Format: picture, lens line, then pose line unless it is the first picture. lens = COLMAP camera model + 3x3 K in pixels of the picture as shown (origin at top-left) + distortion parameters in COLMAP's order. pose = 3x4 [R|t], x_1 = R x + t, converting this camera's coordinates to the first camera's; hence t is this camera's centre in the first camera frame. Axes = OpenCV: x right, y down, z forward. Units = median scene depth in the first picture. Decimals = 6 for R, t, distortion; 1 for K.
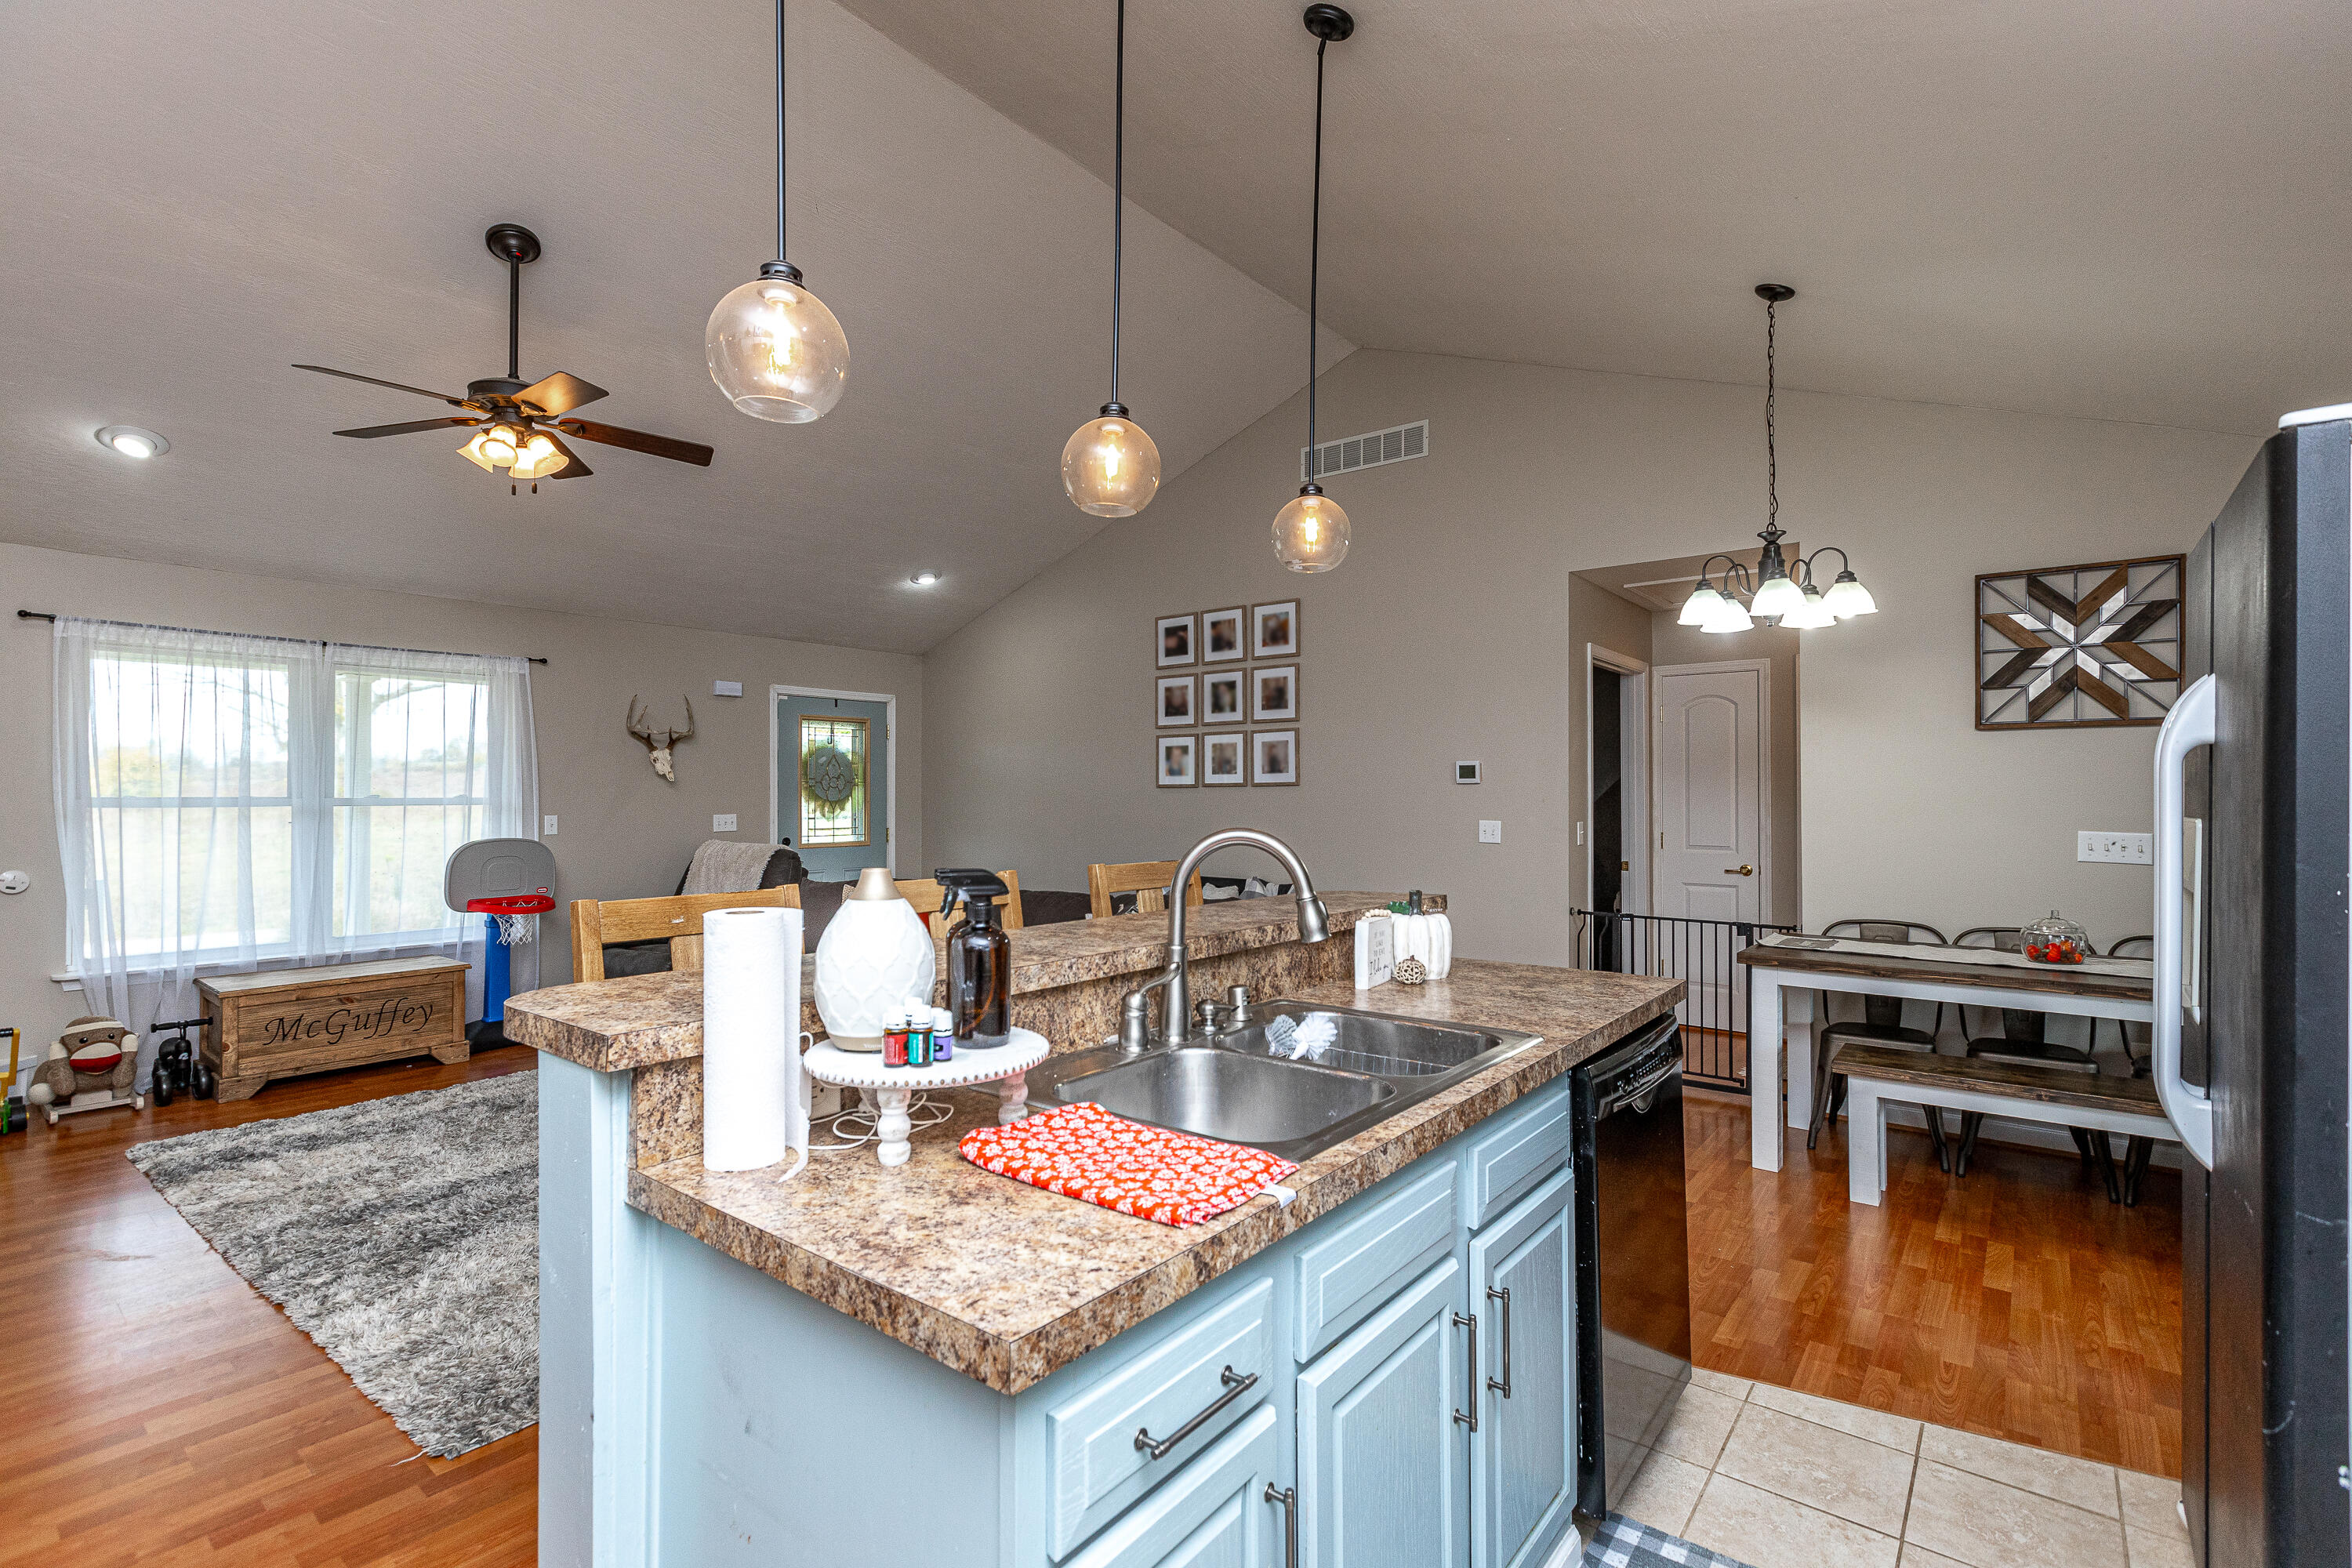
lens RADIAL K [[1066.7, 0, 1166.5], [0, 1066.7, 779.6], [0, 0, 1]] dist [0.000464, 0.000091]
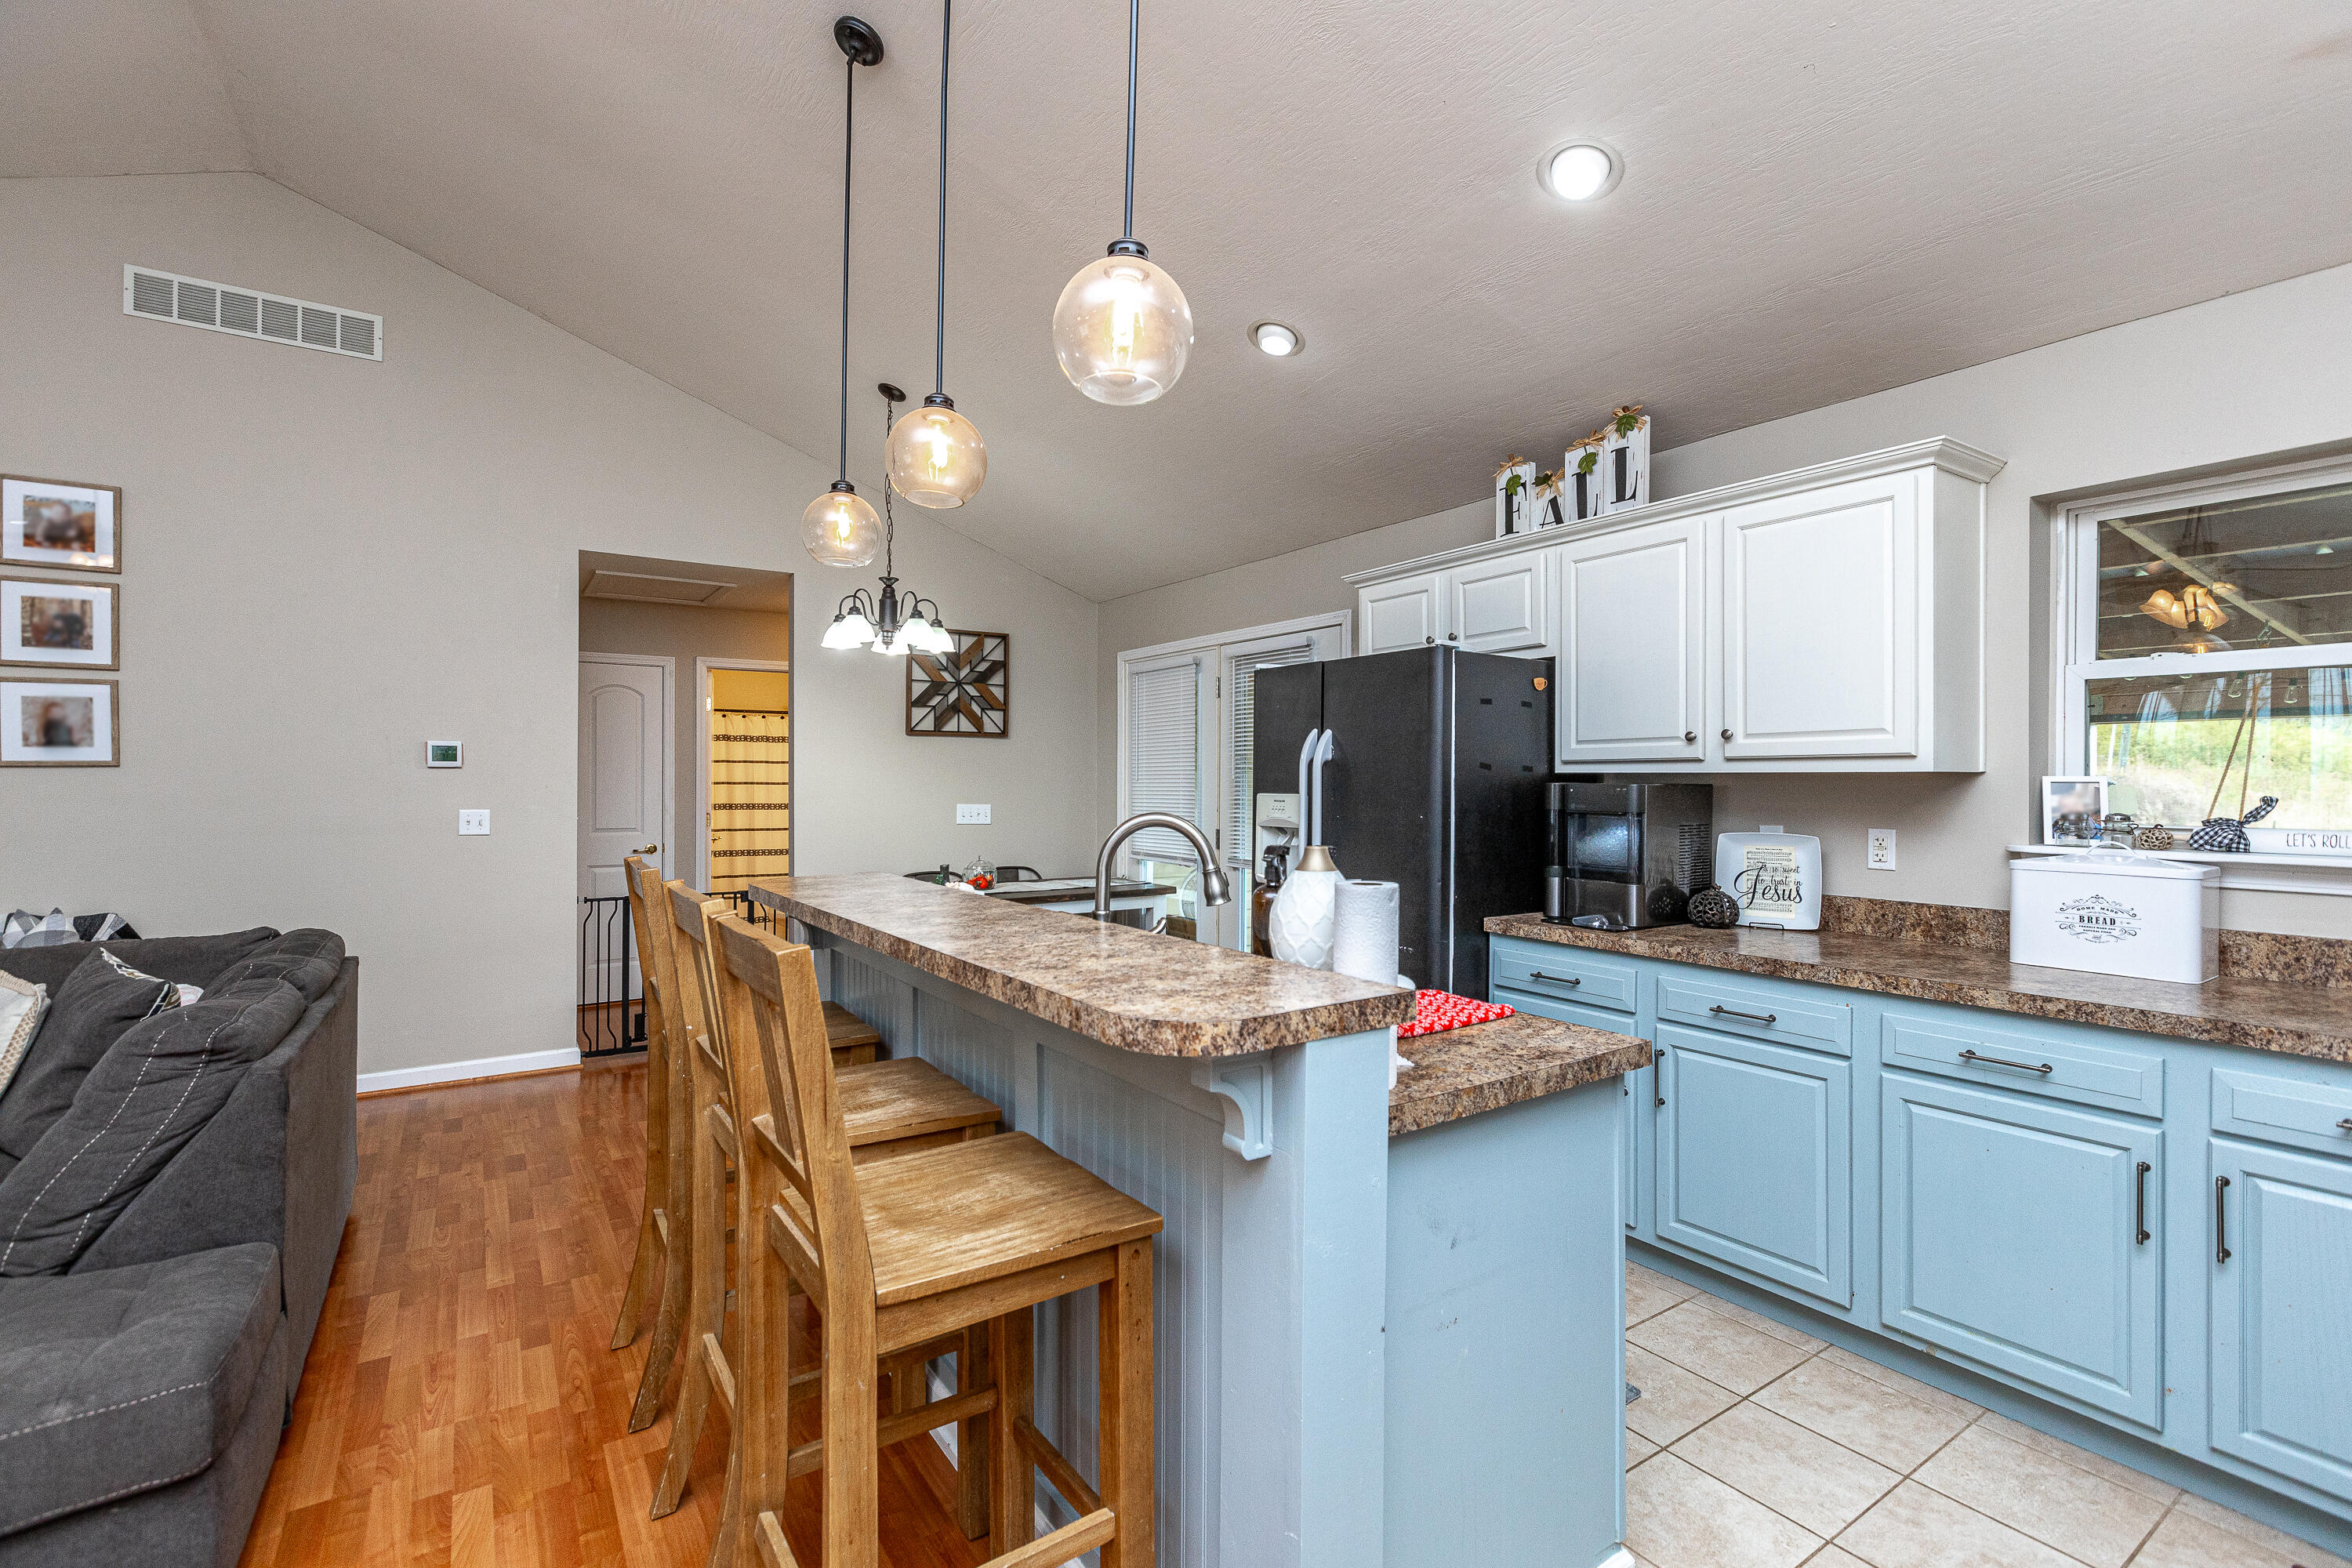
lens RADIAL K [[1066.7, 0, 1167.1], [0, 1066.7, 786.8], [0, 0, 1]] dist [0.000464, 0.000091]
pose [[0.294969, -0.007299, 0.955479, -0.371325], [-0.016632, 0.999780, 0.012772, -0.001206], [-0.955362, -0.019659, 0.294783, 0.192341]]
